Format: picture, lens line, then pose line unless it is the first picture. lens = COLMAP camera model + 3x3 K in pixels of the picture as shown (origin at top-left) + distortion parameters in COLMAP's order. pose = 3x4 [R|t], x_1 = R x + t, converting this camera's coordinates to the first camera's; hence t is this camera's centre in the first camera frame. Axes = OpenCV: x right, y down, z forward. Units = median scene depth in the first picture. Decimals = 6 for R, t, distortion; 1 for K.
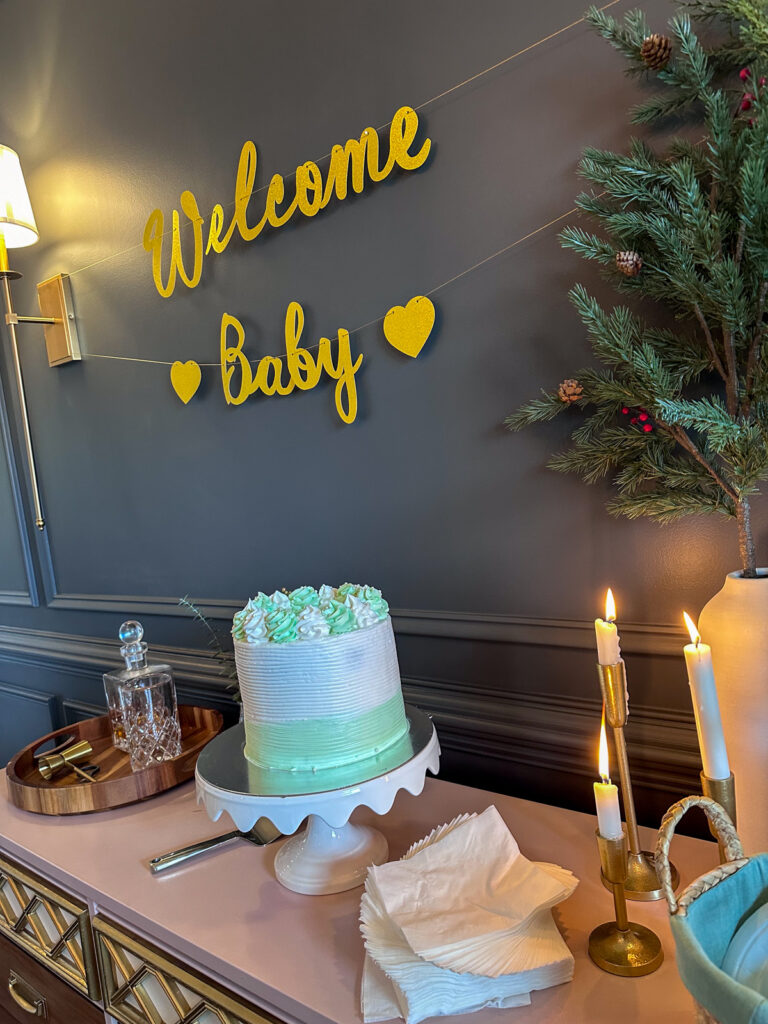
lens RADIAL K [[704.8, 0, 382.7], [0, 704.8, 509.4], [0, 0, 1]] dist [0.011502, 0.000700]
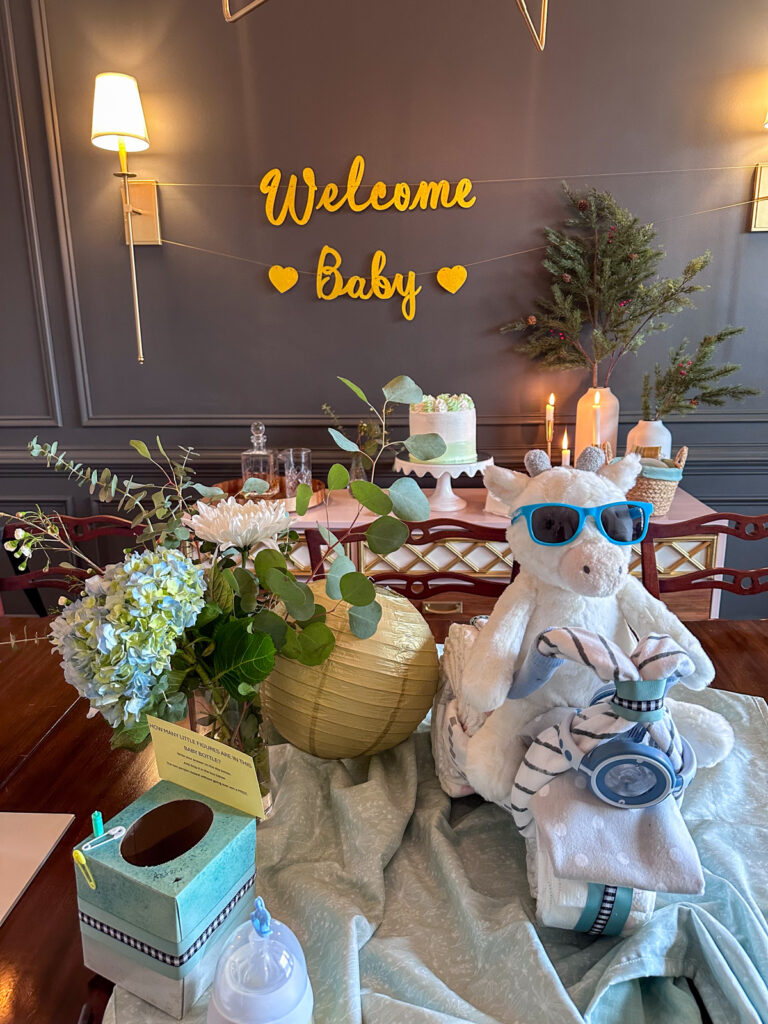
lens RADIAL K [[704.8, 0, 385.5], [0, 704.8, 513.0], [0, 0, 1]] dist [0.011502, 0.000700]
pose [[0.837671, -0.015358, 0.545959, -1.189521], [-0.053606, 0.992466, 0.110167, 0.205524], [-0.543538, -0.121550, 0.830537, -0.704756]]
